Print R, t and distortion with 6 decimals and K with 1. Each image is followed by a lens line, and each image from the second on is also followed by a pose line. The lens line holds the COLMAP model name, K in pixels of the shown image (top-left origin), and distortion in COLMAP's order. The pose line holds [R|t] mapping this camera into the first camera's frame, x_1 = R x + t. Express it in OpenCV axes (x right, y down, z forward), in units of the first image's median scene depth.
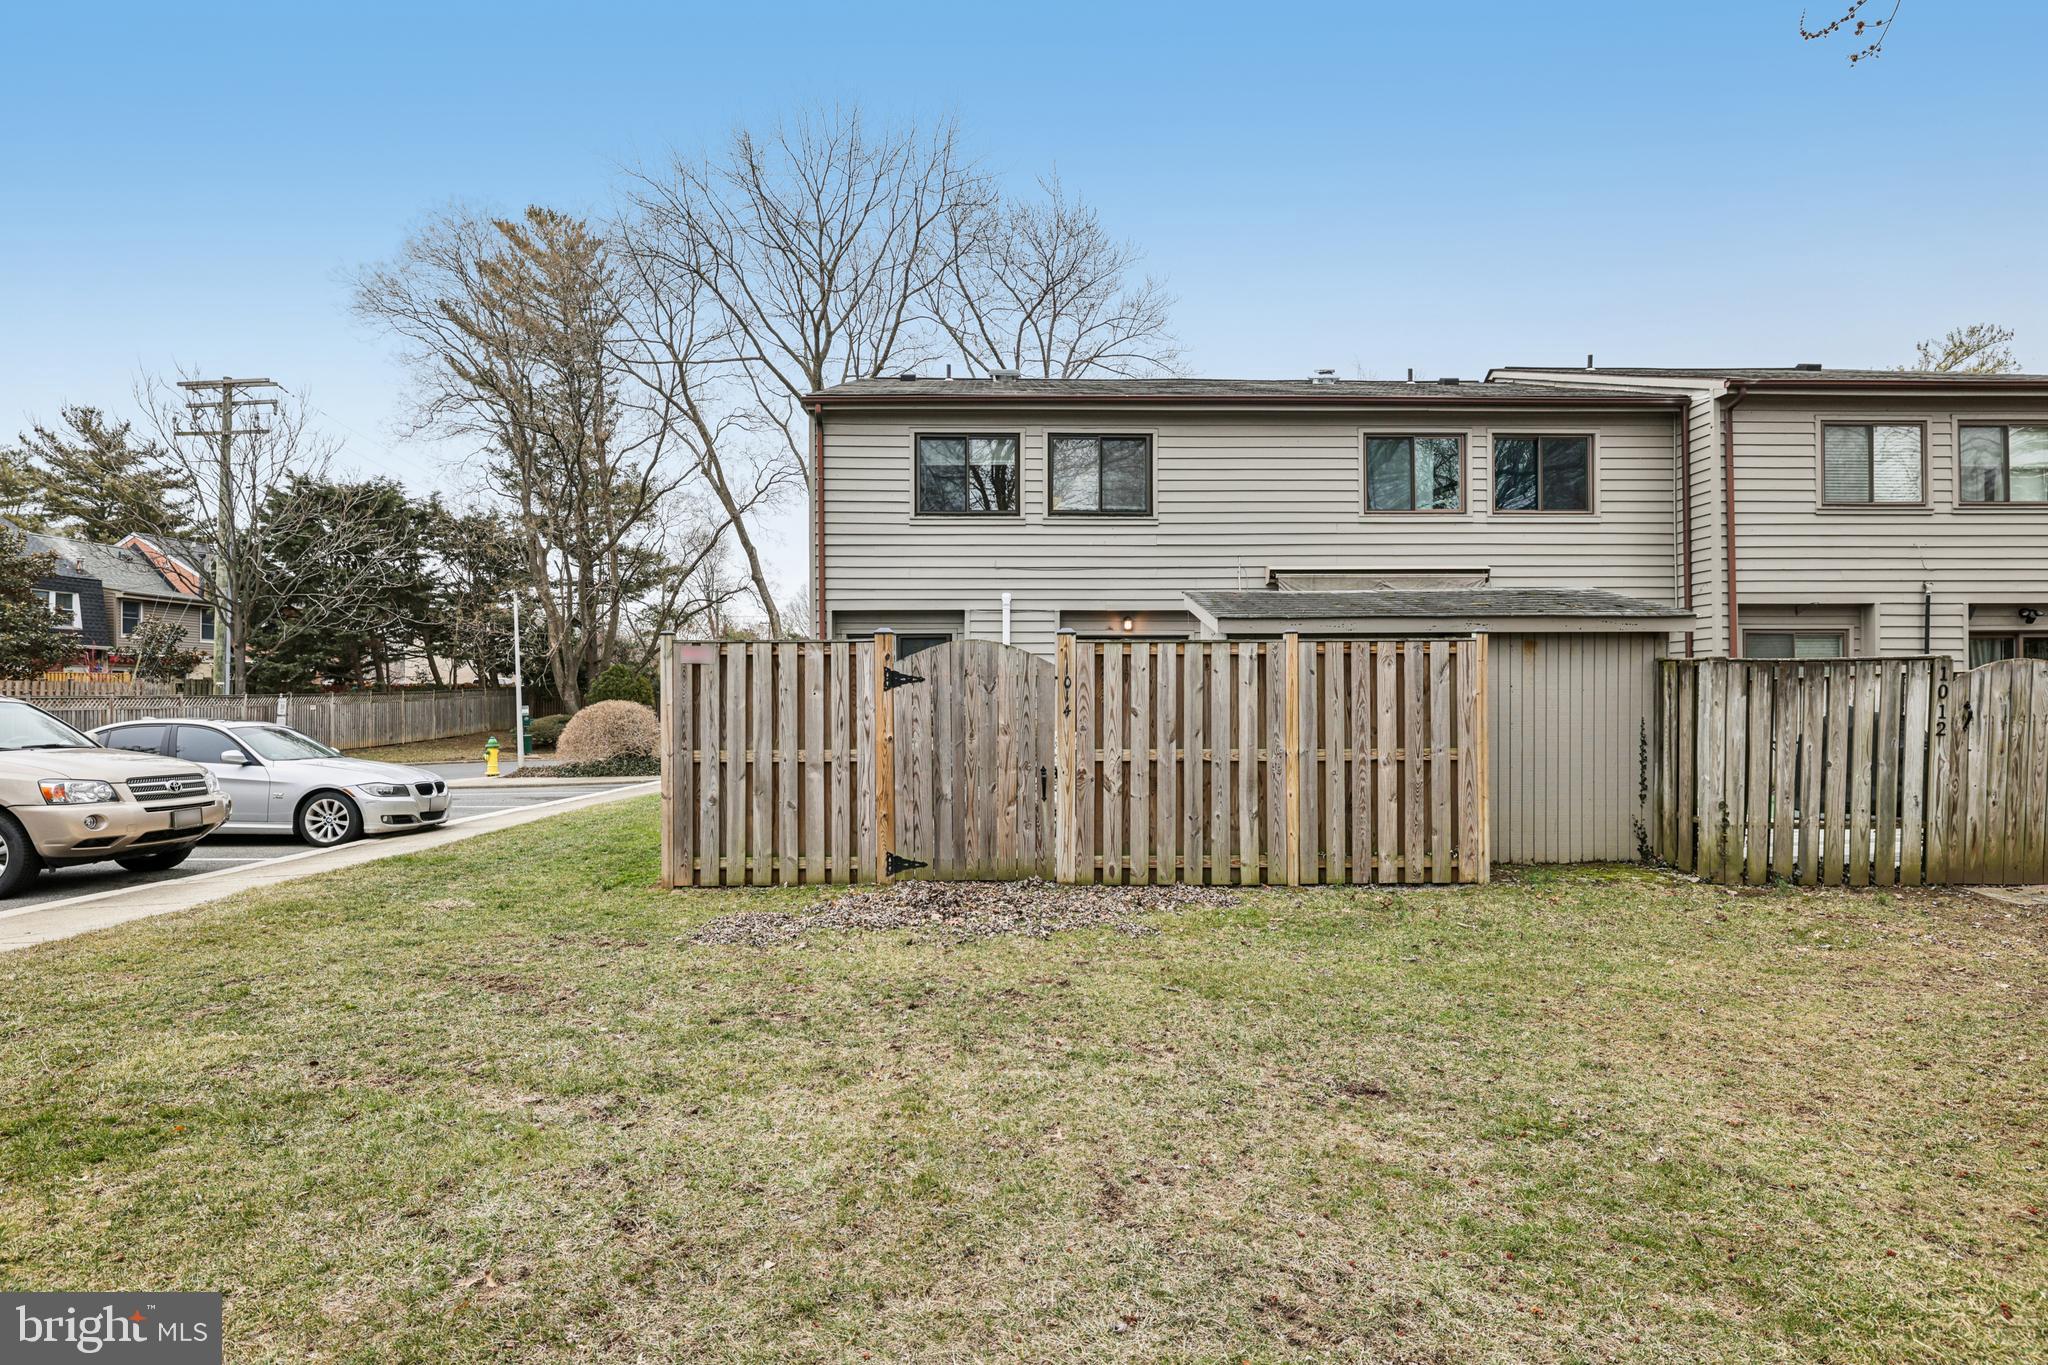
lens RADIAL K [[1082.2, 0, 1003.6], [0, 1082.2, 700.3], [0, 0, 1]] dist [-0.002793, 0.000800]
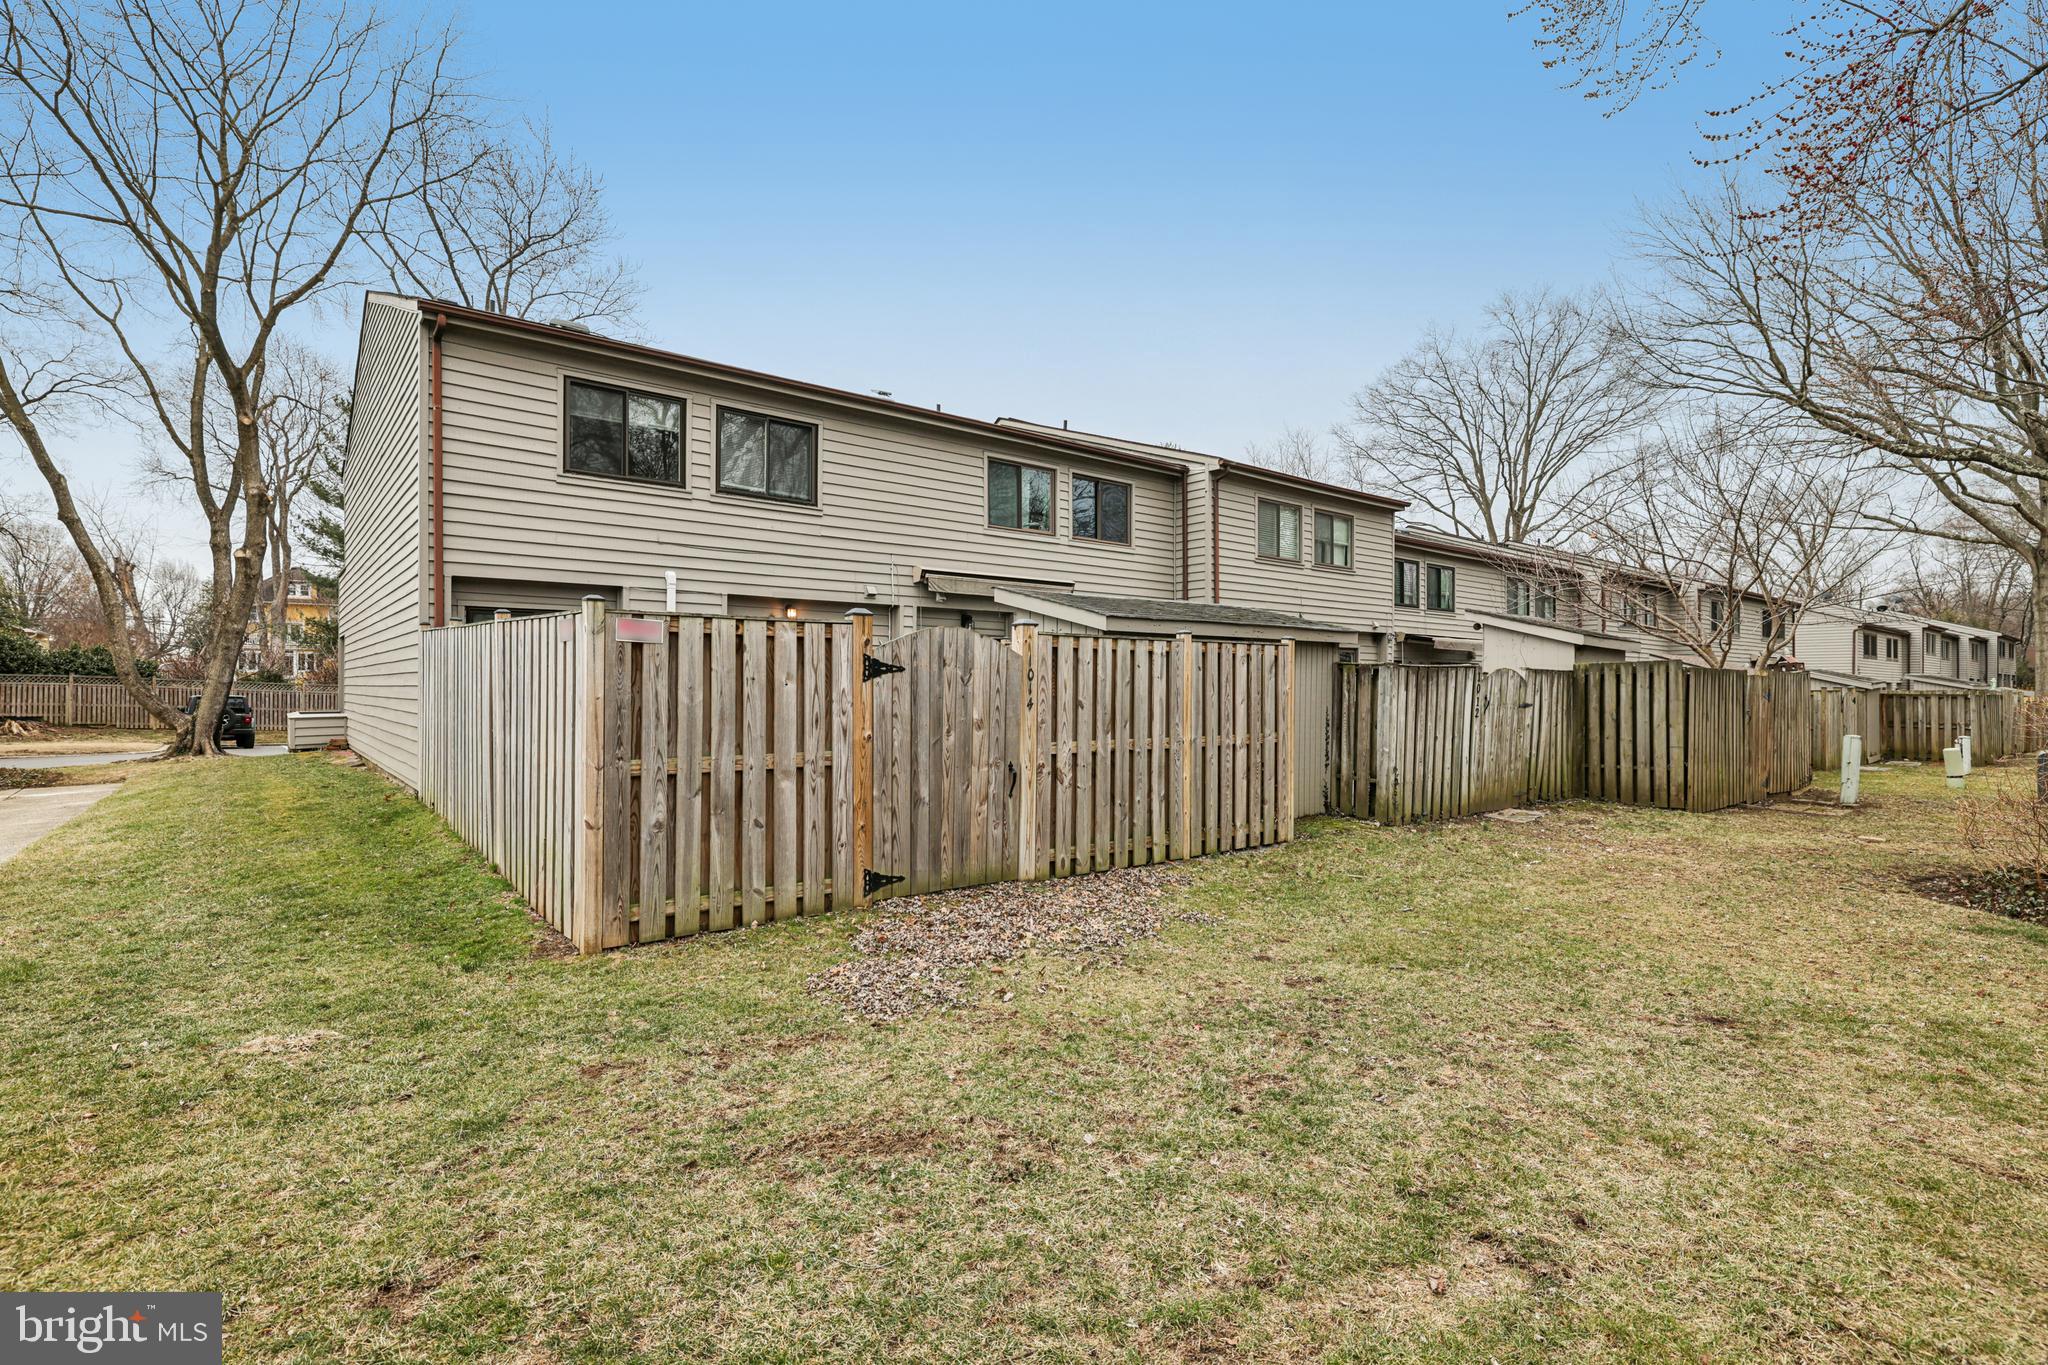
lens RADIAL K [[964.5, 0, 1022.1], [0, 964.5, 686.3], [0, 0, 1]] dist [0.000471, 0.000230]
pose [[0.786158, 0.006636, 0.617990, -0.280278], [-0.006654, 0.999975, -0.002273, -0.002335], [-0.617990, -0.002325, 0.786183, 0.185356]]
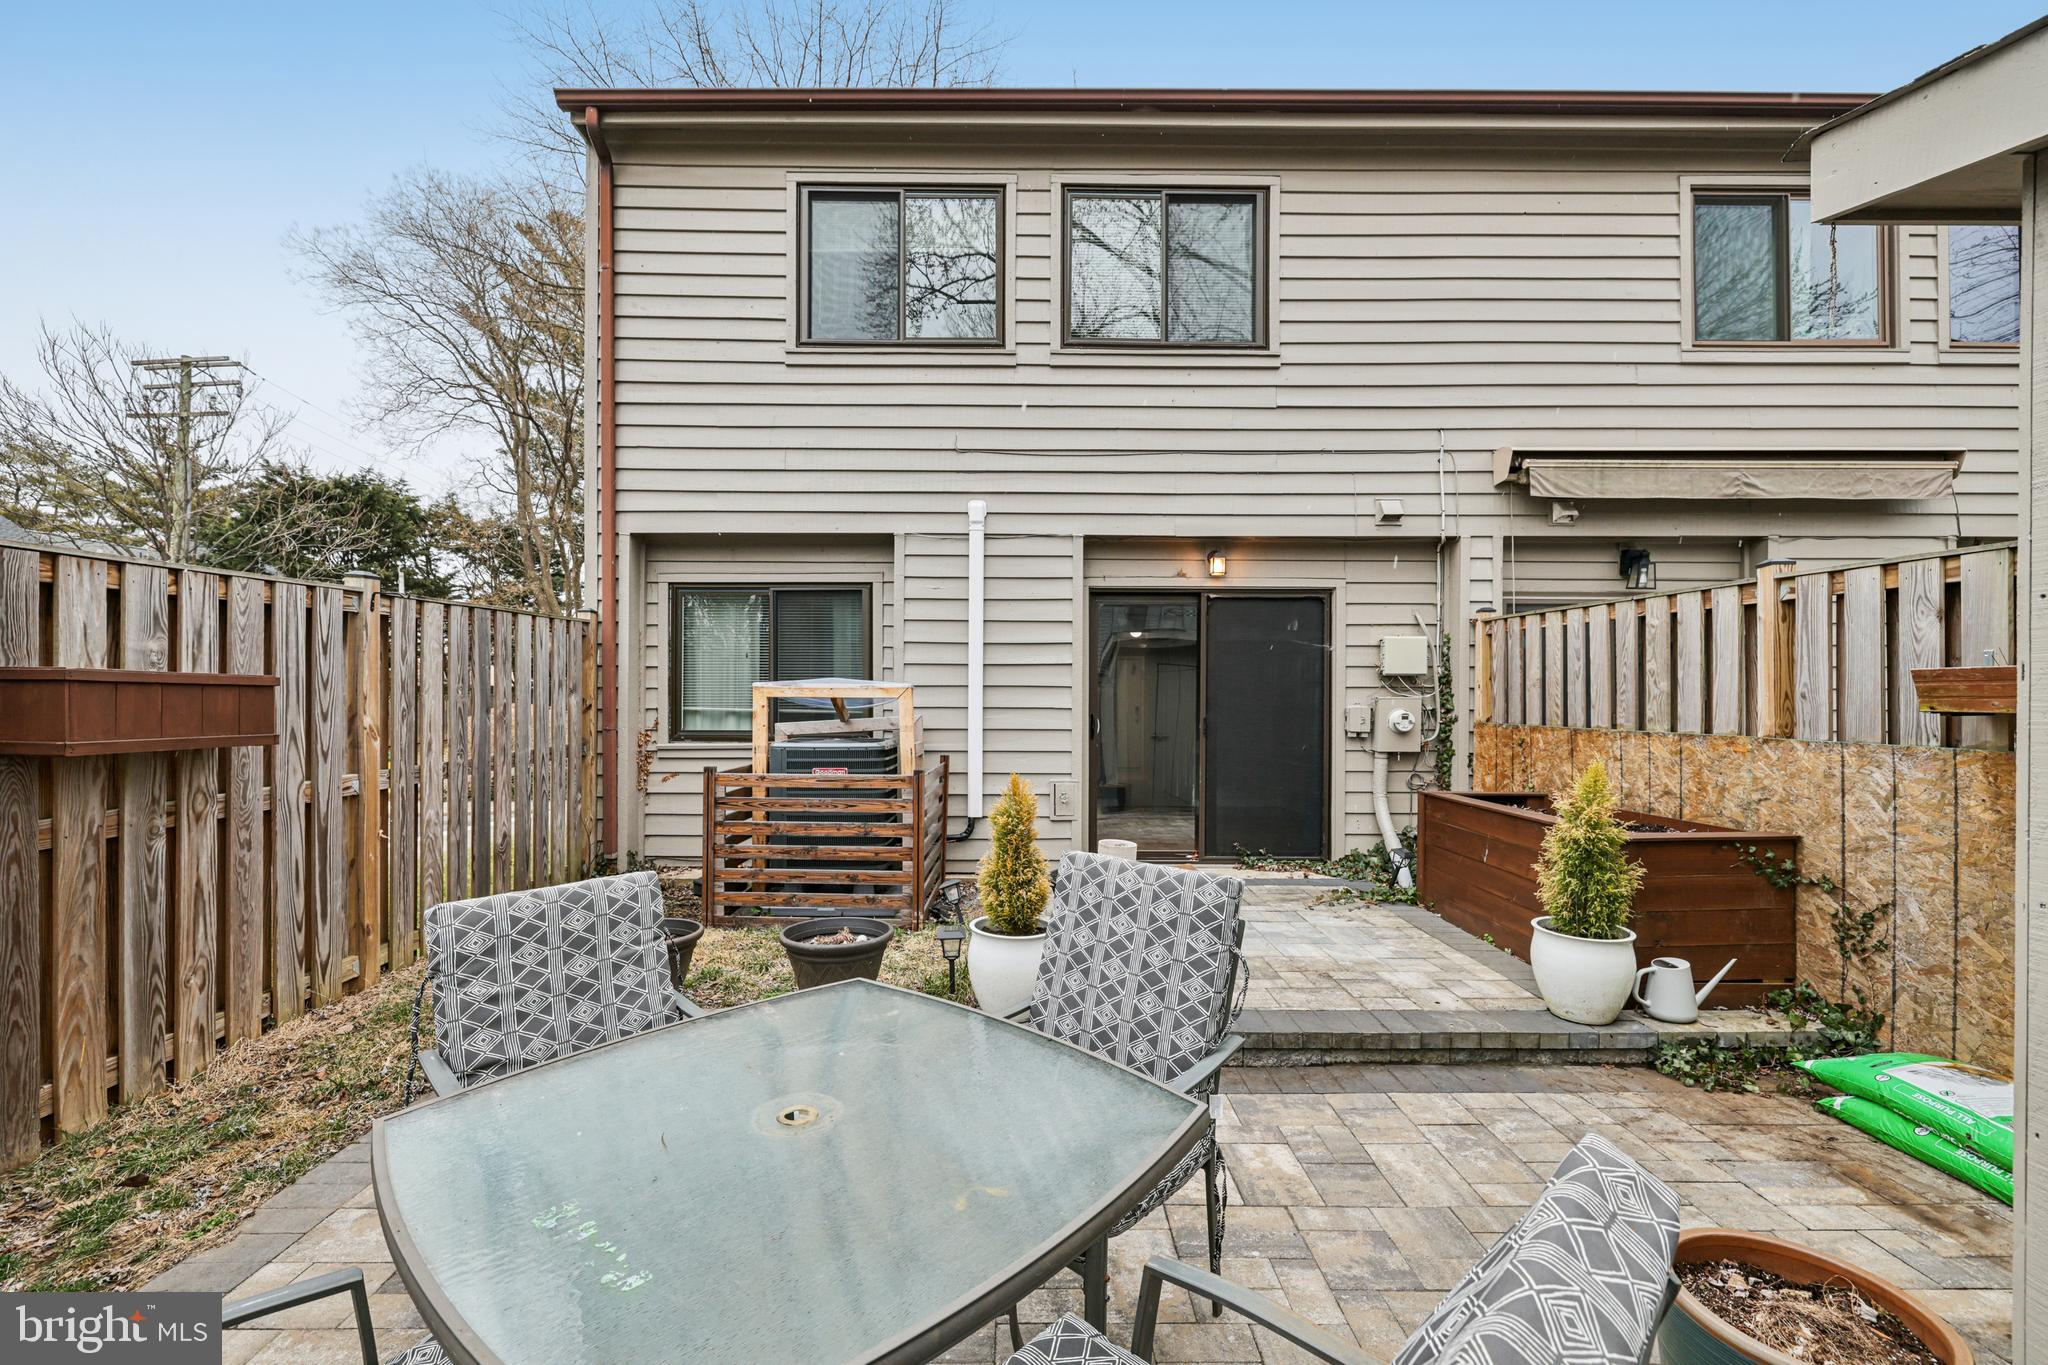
lens RADIAL K [[861.3, 0, 1022.8], [0, 861.3, 707.6], [0, 0, 1]] dist [-0.002864, 0.001373]
pose [[0.999945, 0.005451, -0.008979, 0.029124], [-0.005417, 0.999978, 0.003857, -0.004588], [0.008999, -0.003808, 0.999952, 0.628794]]
